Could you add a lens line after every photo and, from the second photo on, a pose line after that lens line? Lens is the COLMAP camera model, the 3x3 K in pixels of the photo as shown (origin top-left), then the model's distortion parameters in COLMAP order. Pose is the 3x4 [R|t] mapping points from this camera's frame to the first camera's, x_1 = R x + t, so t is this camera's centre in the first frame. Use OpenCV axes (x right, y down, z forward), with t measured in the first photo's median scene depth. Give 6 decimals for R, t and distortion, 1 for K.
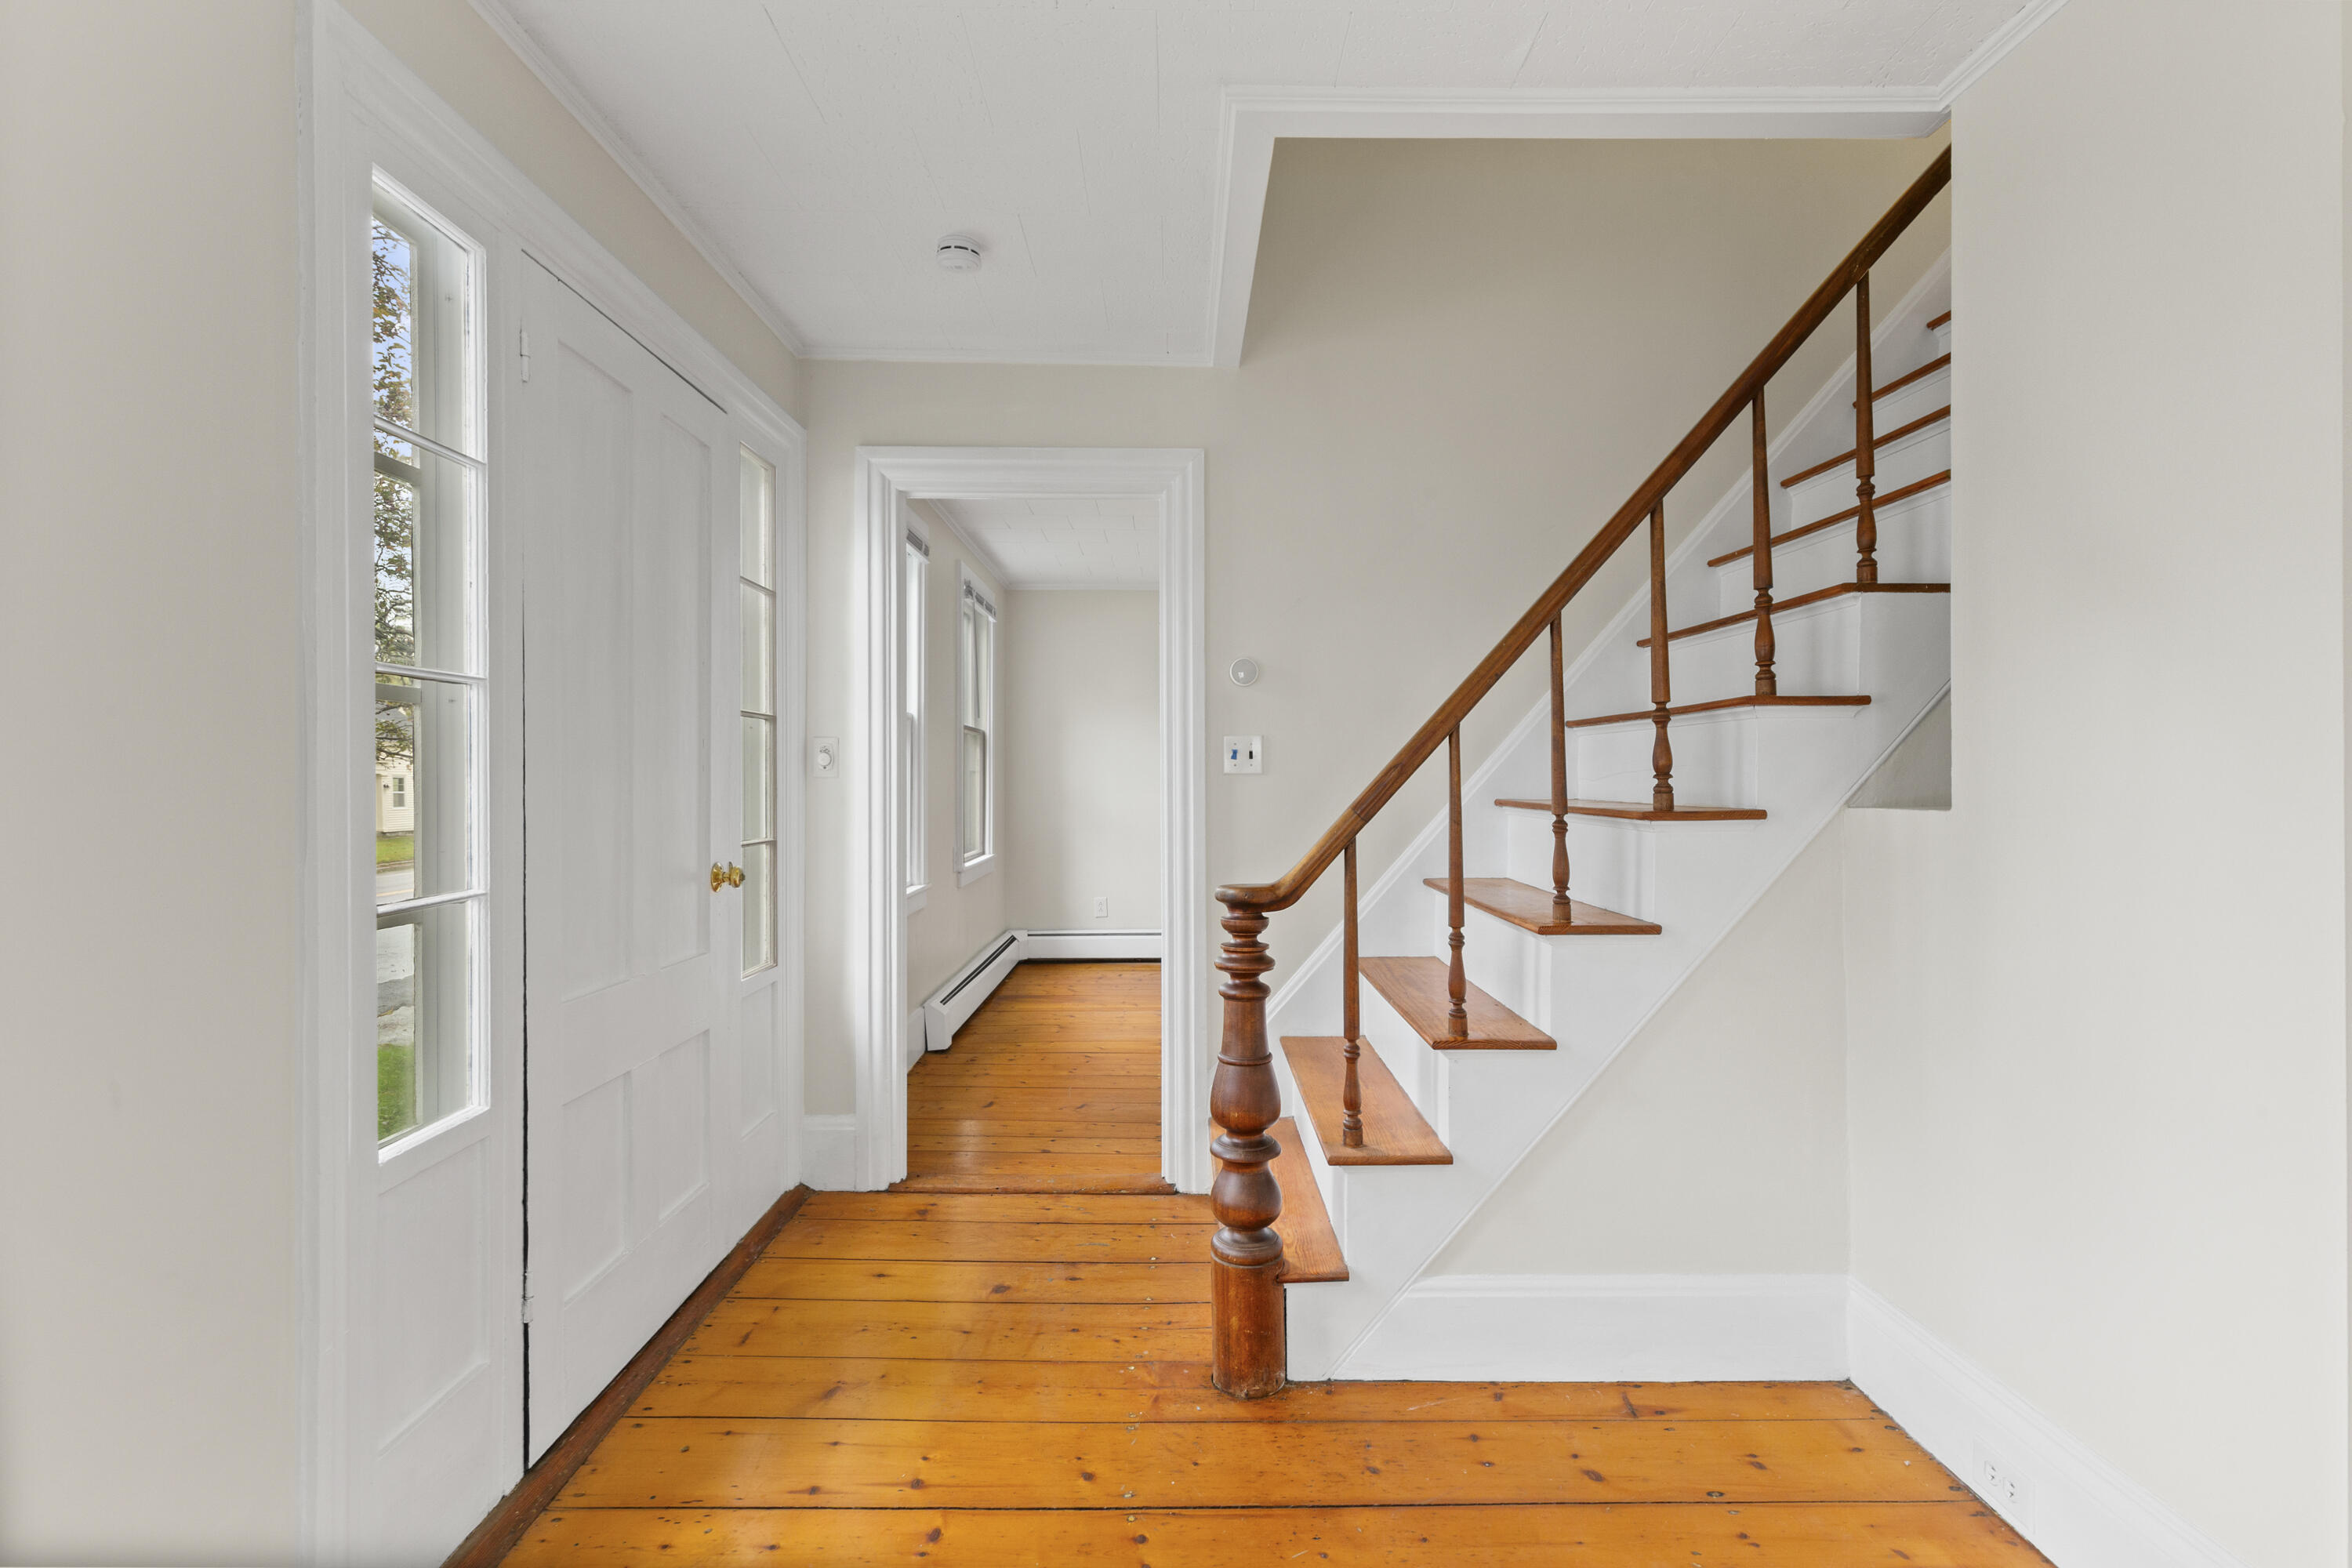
lens RADIAL K [[1090.8, 0, 1174.4], [0, 1090.8, 780.8], [0, 0, 1]] dist [0.012554, -0.000595]
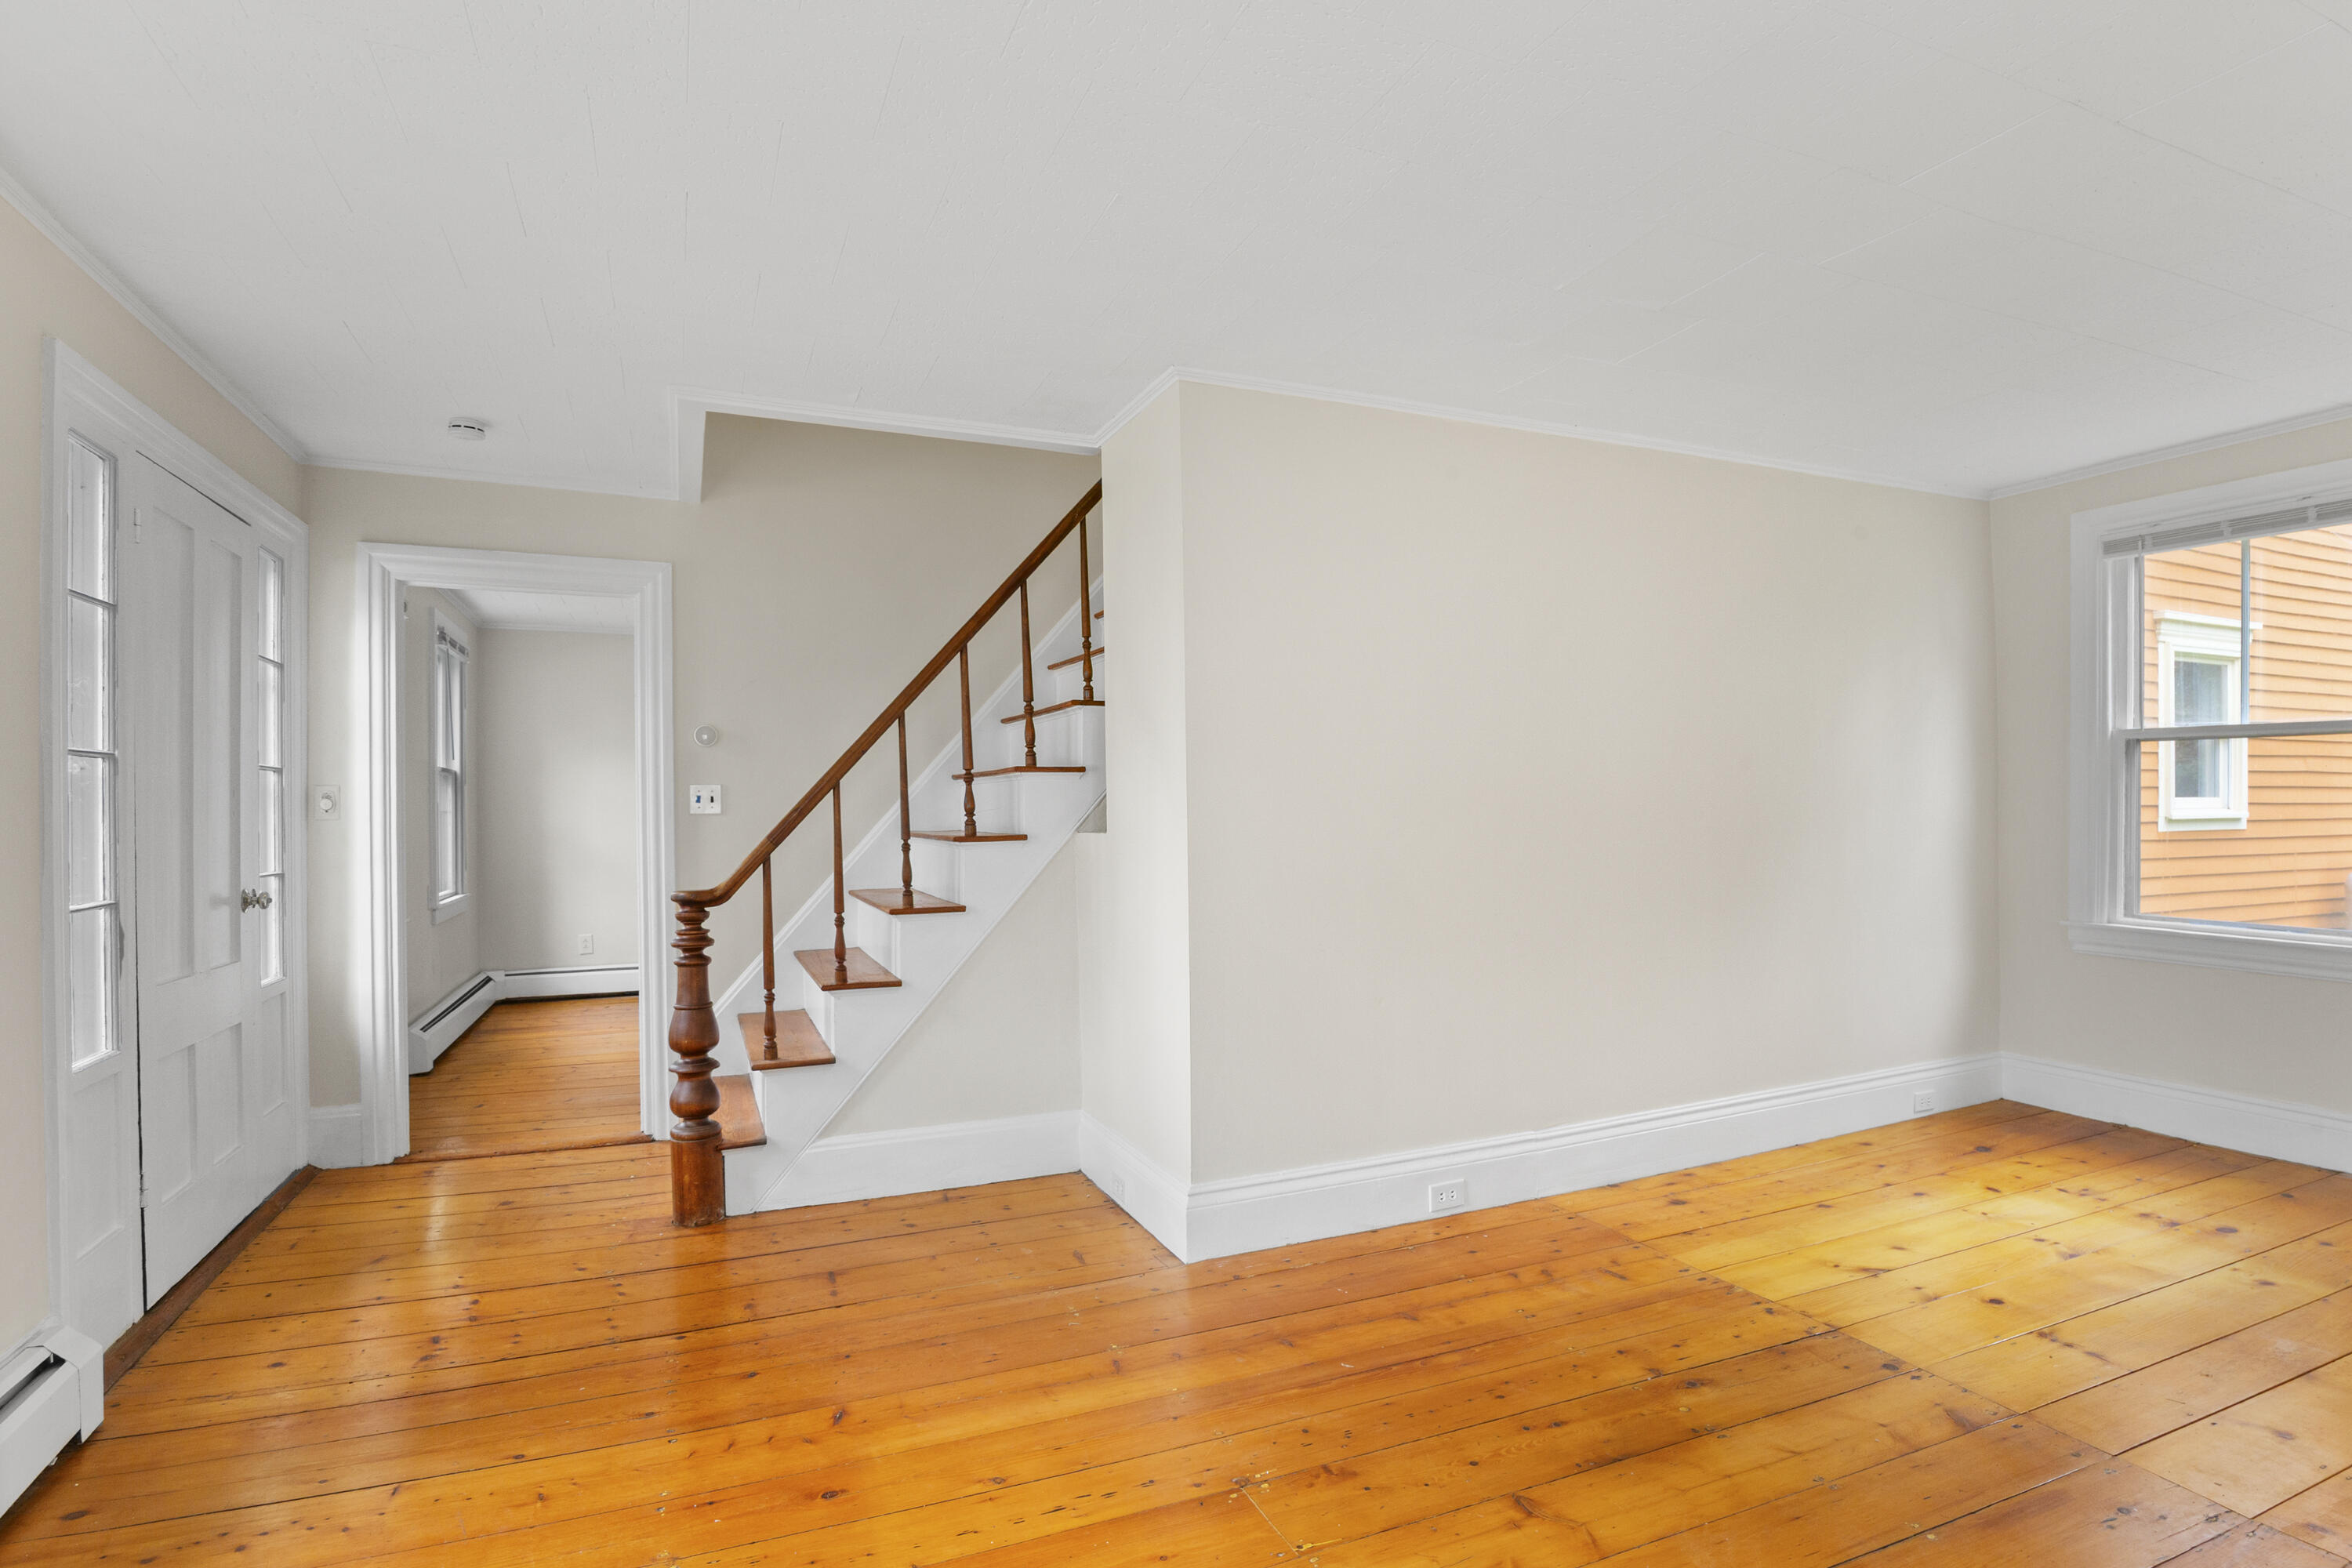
lens RADIAL K [[1155.7, 0, 1170.2], [0, 1155.7, 815.7], [0, 0, 1]] dist [-0.025705, 0.000440]
pose [[0.919376, -0.007136, 0.393316, 0.046889], [0.007424, 0.999972, 0.000788, -0.001933], [-0.393311, 0.002195, 0.919403, -0.690151]]
